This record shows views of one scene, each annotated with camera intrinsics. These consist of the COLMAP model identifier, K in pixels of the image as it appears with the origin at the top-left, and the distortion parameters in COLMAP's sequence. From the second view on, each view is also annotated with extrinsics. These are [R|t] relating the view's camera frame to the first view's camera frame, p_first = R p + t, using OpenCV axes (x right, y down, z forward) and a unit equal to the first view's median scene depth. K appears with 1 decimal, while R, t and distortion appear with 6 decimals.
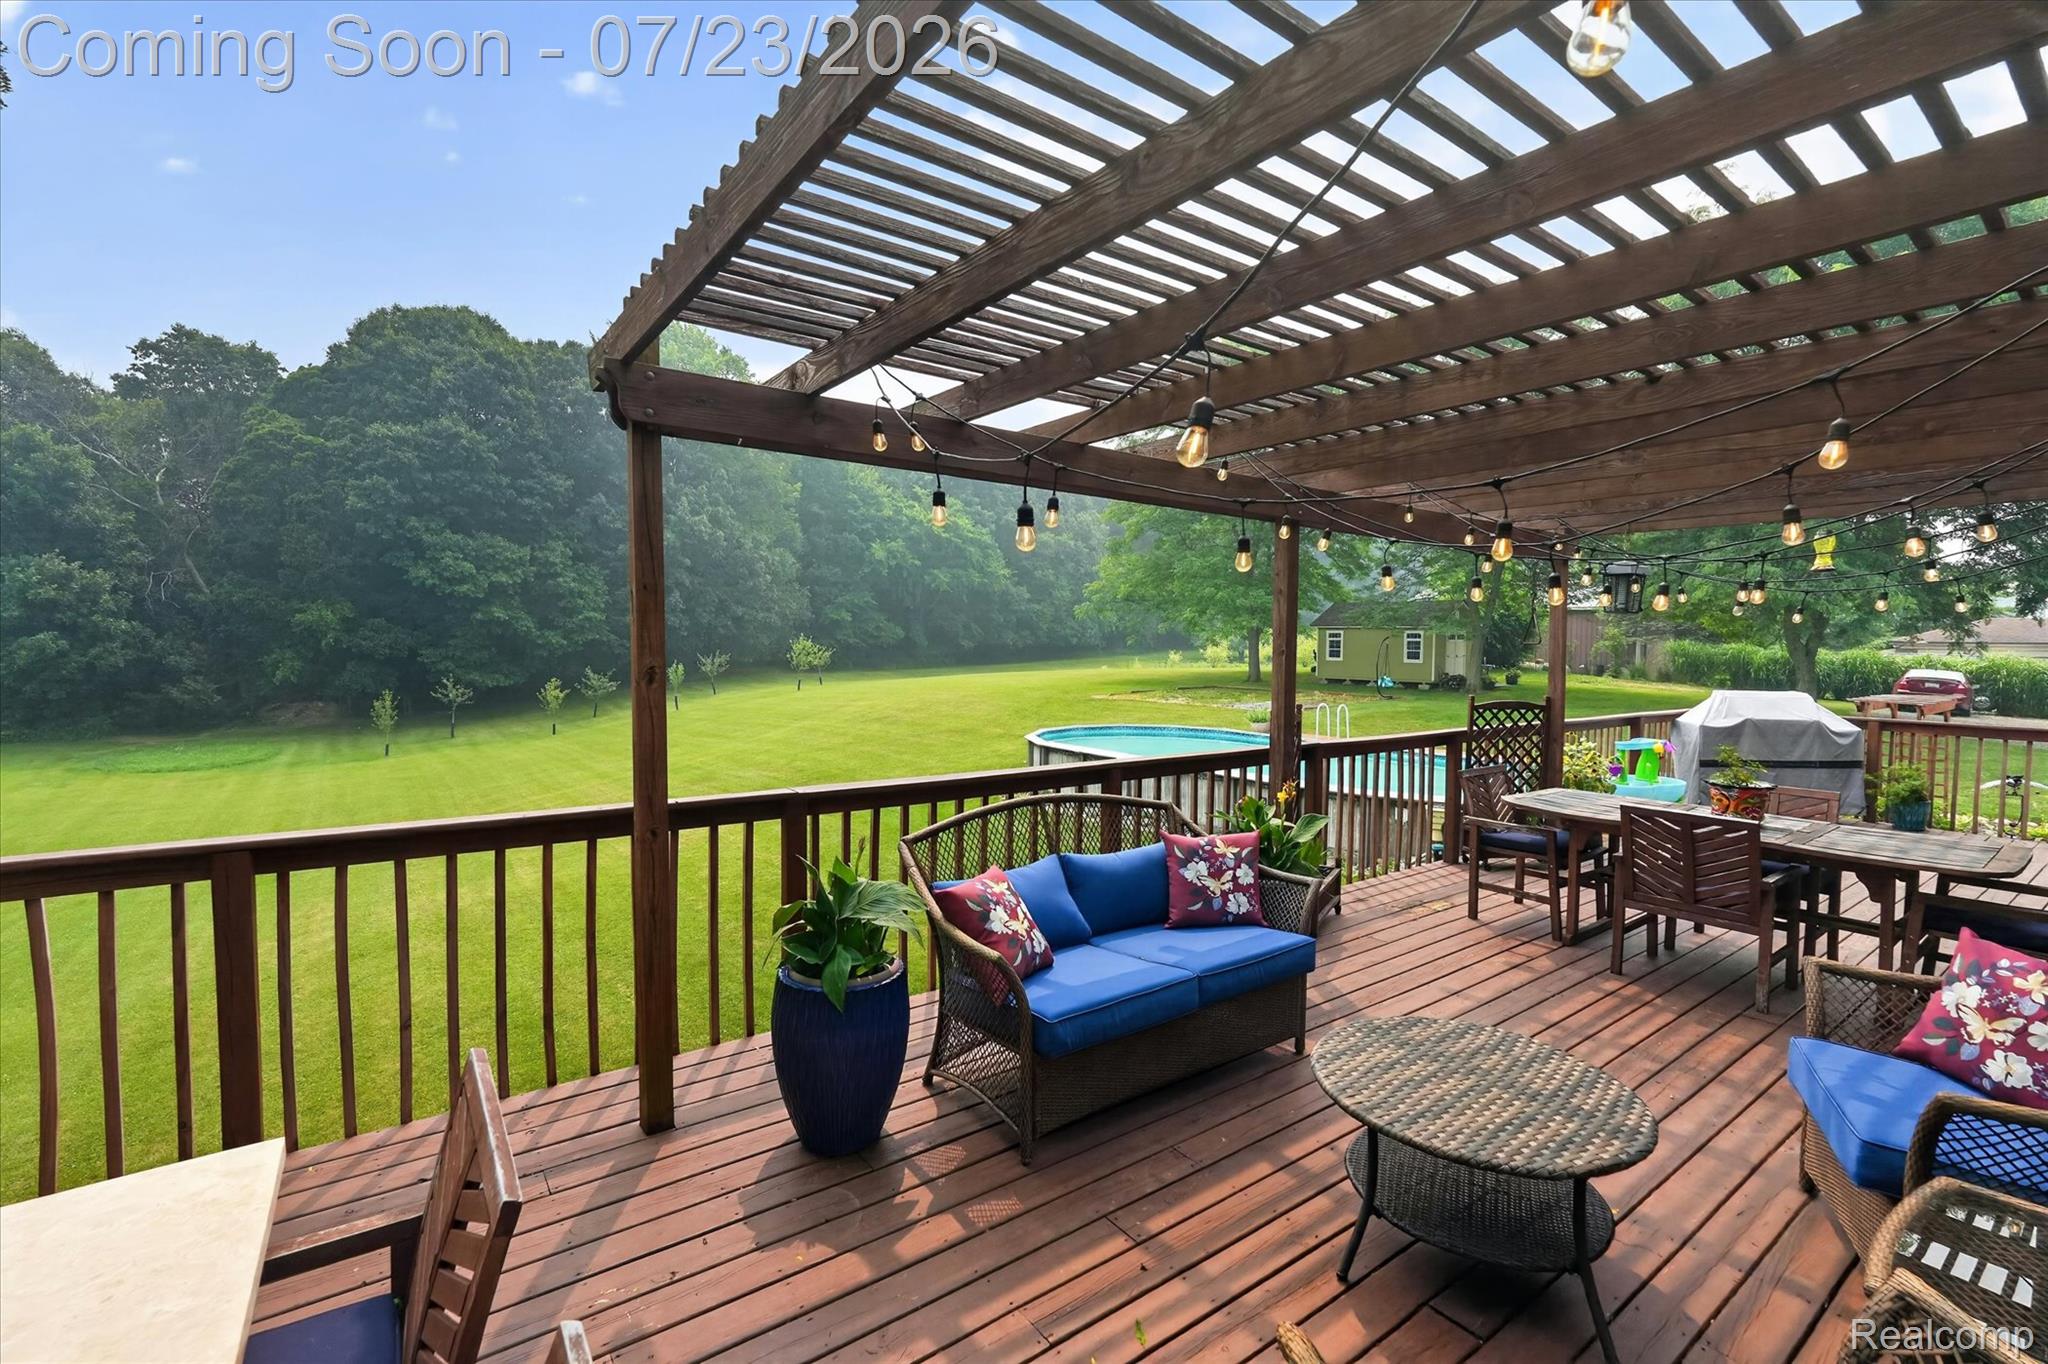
lens RADIAL K [[907.4, 0, 1031.6], [0, 907.4, 679.9], [0, 0, 1]] dist [0.000812, 0.000007]
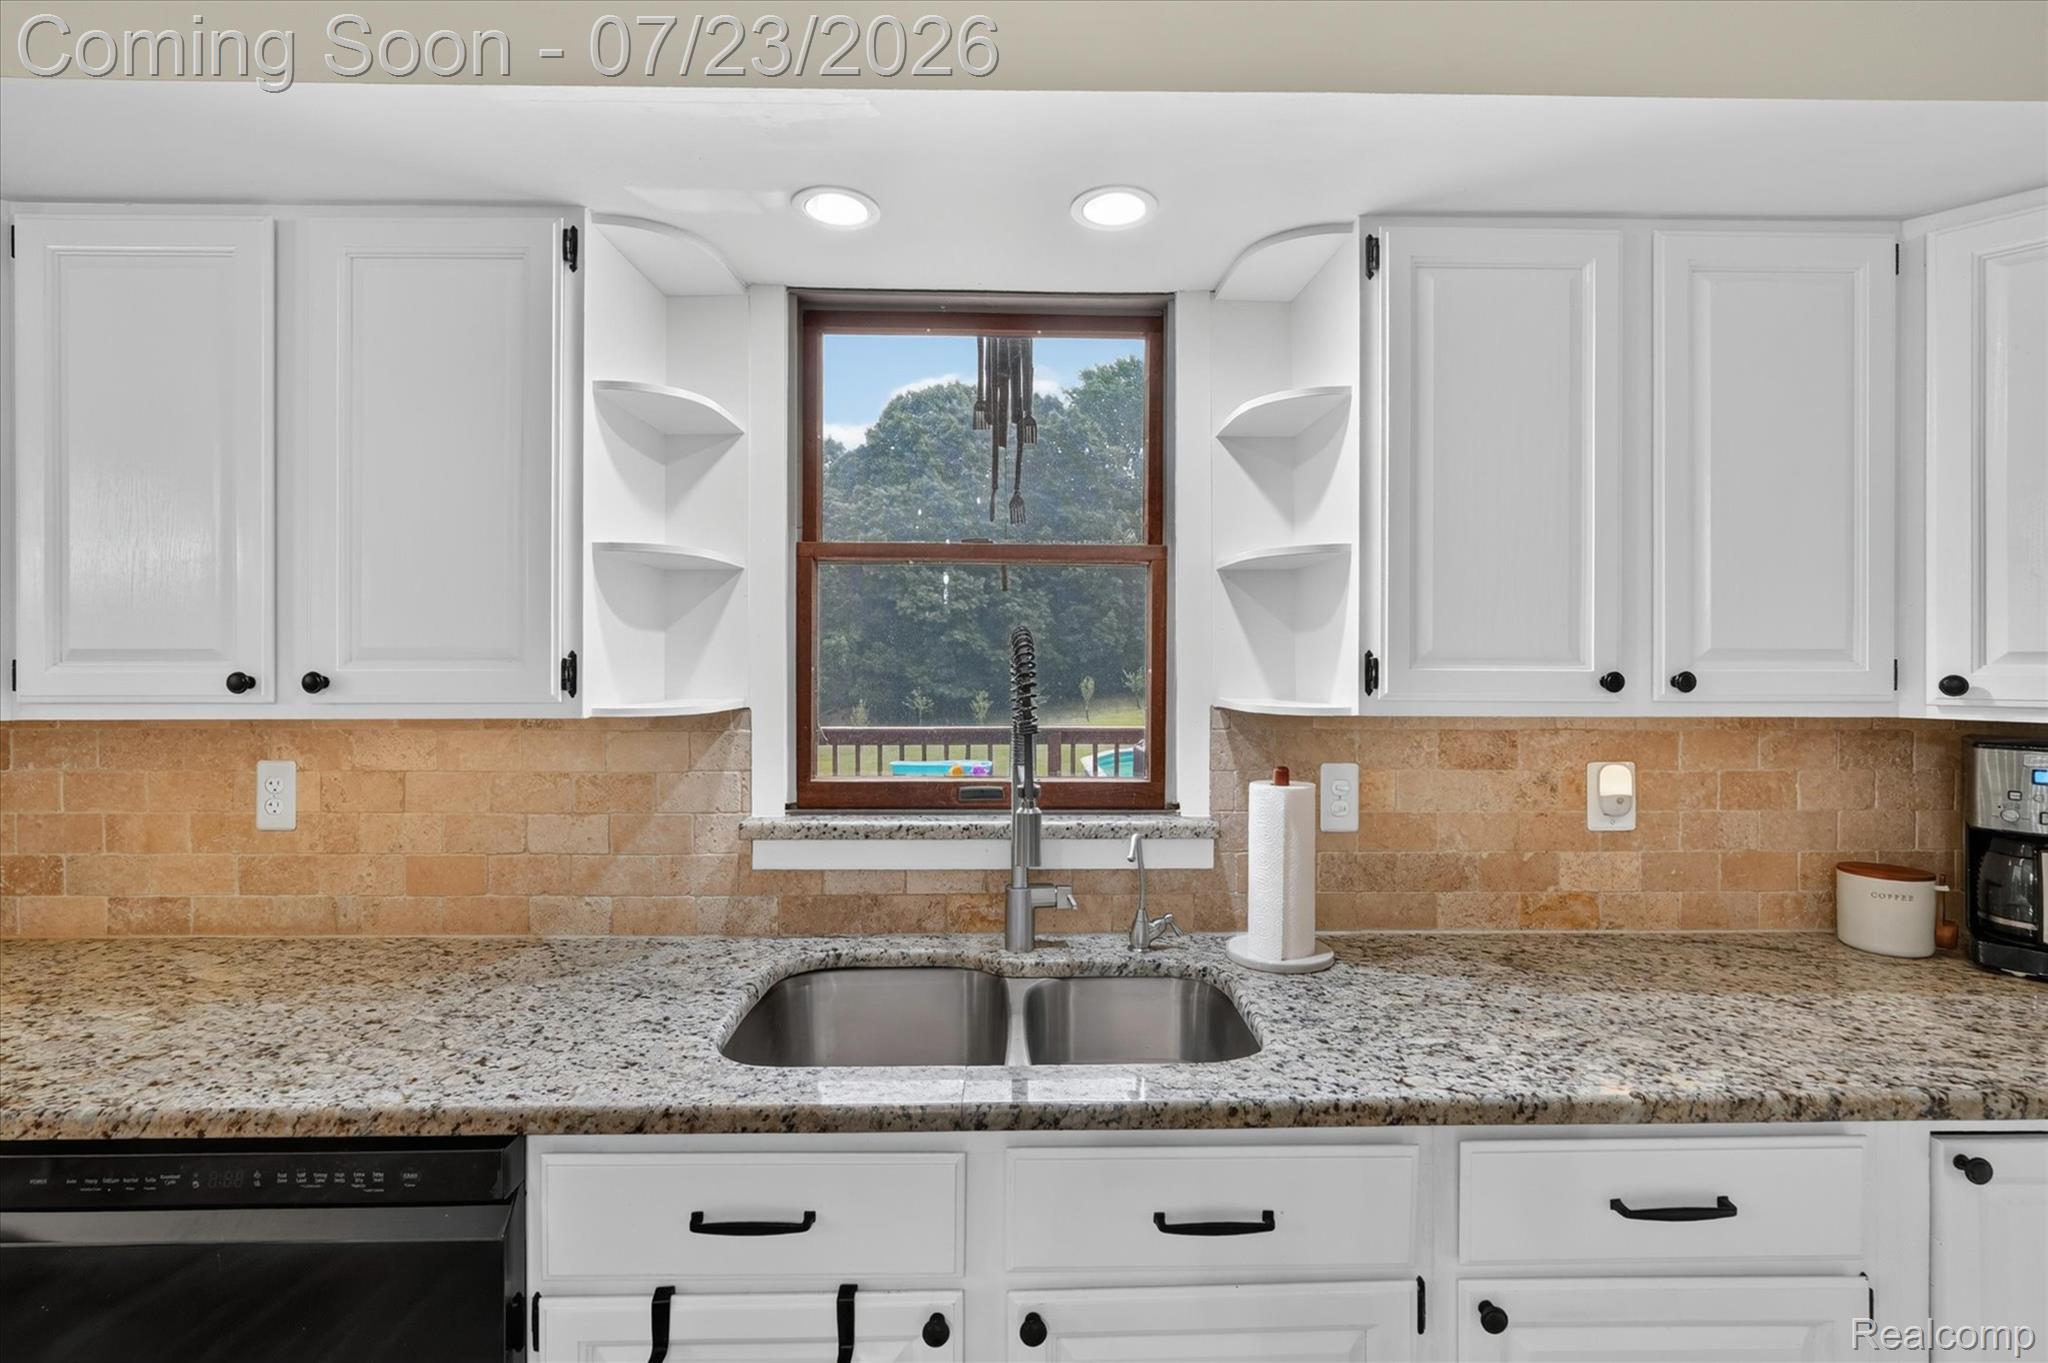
lens RADIAL K [[907.4, 0, 1025.2], [0, 907.4, 676.1], [0, 0, 1]] dist [0.000812, 0.000007]
pose [[0.820086, 0.001415, -0.572238, 0.153211], [-0.015413, 0.999689, -0.019616, 0.000664], [0.572033, 0.024907, 0.819853, 0.088708]]
